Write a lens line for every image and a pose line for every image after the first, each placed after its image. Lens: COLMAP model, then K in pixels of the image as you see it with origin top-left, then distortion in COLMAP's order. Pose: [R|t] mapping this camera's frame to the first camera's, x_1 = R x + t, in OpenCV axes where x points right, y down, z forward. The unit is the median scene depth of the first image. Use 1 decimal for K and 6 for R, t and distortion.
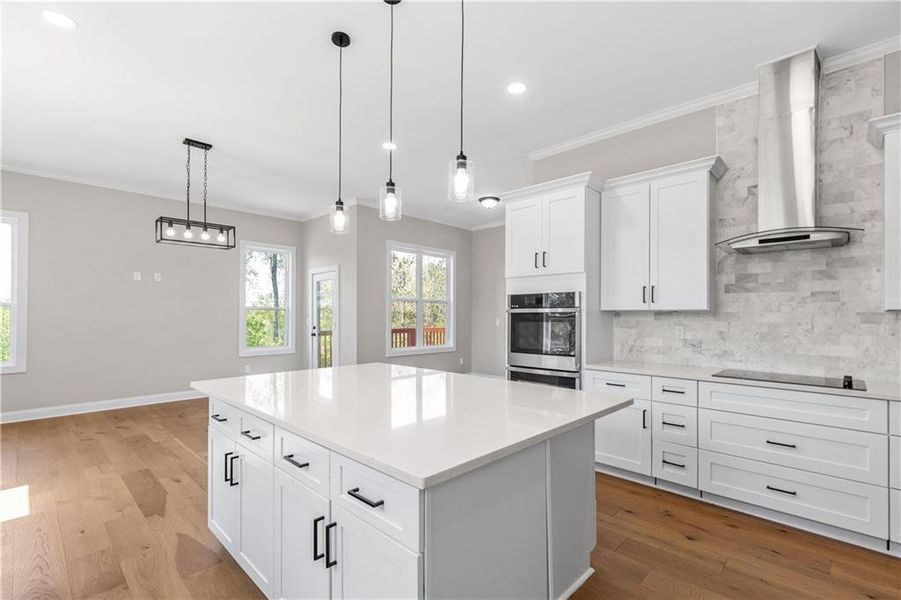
lens RADIAL K [[414.6, 0, 454.9], [0, 414.6, 310.1], [0, 0, 1]] dist [0.002474, 0.000364]
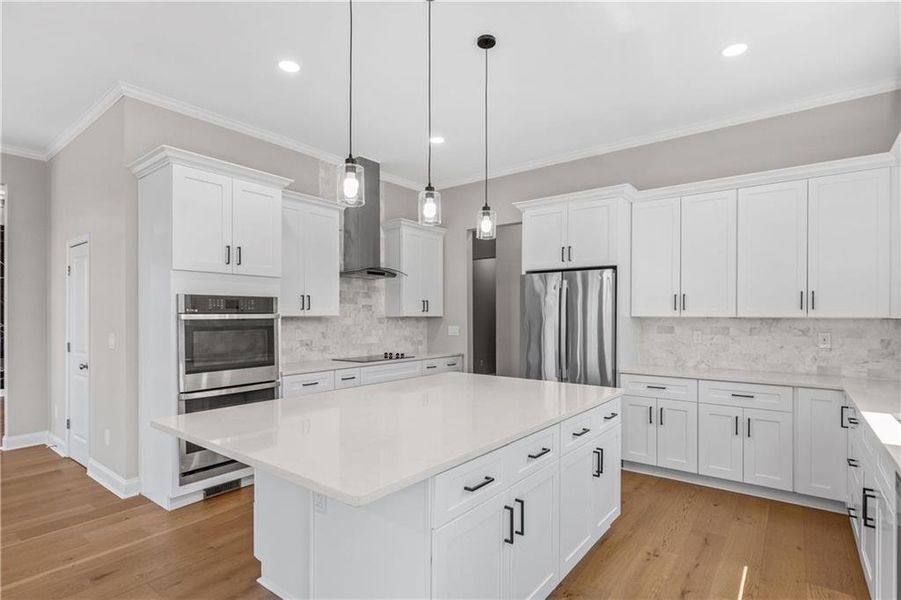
lens RADIAL K [[450.8, 0, 452.4], [0, 450.8, 317.6], [0, 0, 1]] dist [-0.000386, 0.000215]
pose [[-0.112466, -0.005290, 0.993641, -0.795912], [-0.007026, 0.999965, 0.004529, -0.004206], [-0.993631, -0.006472, -0.112500, 0.717547]]
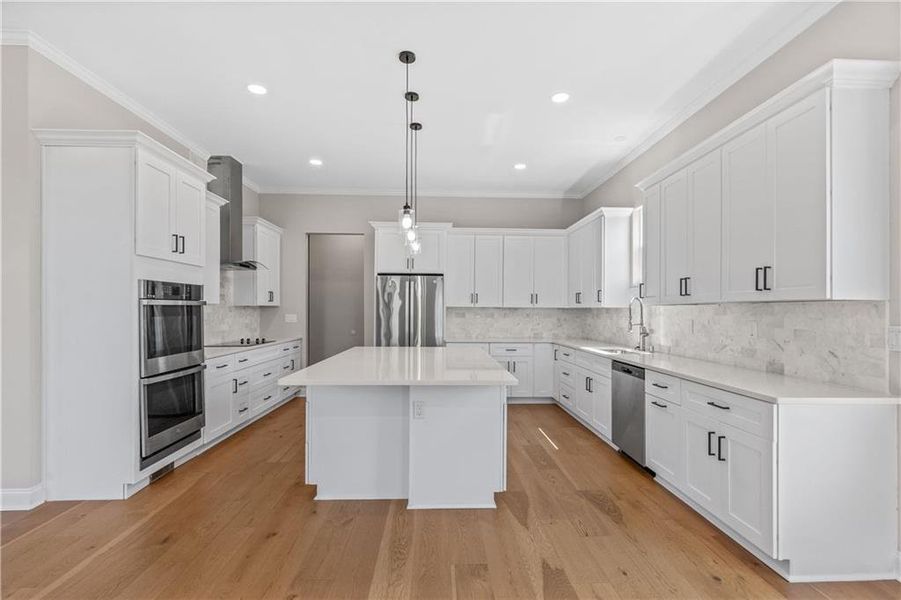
lens RADIAL K [[414.6, 0, 454.9], [0, 414.6, 310.1], [0, 0, 1]] dist [0.002474, 0.000364]
pose [[-0.723563, -0.005114, 0.690240, -0.868345], [-0.010043, 0.999945, -0.003119, 0.014197], [-0.690186, -0.009188, -0.723574, 1.312703]]
